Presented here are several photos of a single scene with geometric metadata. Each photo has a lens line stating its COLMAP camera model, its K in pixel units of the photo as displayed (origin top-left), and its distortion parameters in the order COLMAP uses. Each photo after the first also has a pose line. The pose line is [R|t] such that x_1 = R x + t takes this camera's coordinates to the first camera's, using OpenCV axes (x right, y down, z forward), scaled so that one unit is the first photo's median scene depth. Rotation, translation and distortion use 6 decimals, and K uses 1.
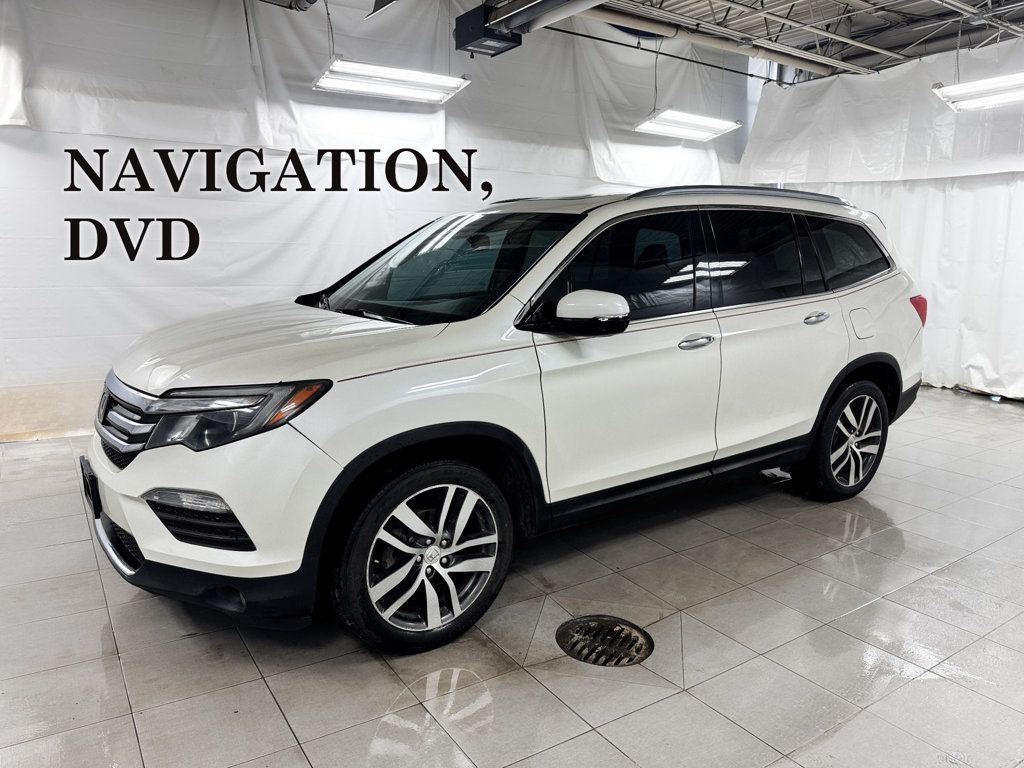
lens RADIAL K [[713.5, 0, 510.2], [0, 713.5, 377.9], [0, 0, 1]] dist [0.029814, -0.023152]
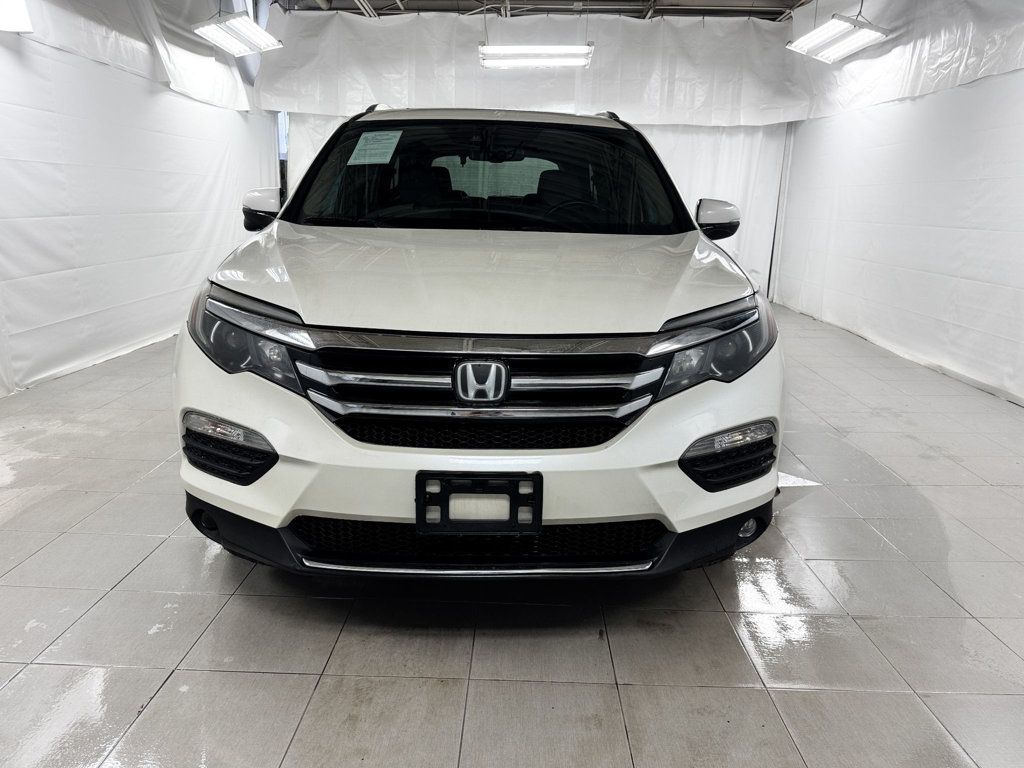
lens RADIAL K [[713.5, 0, 517.5], [0, 713.5, 377.4], [0, 0, 1]] dist [0.029814, -0.023152]
pose [[0.573557, -0.198551, 0.794739, -0.350993], [0.136041, 0.979796, 0.146605, -0.017027], [-0.807791, 0.024031, 0.588980, 0.195718]]
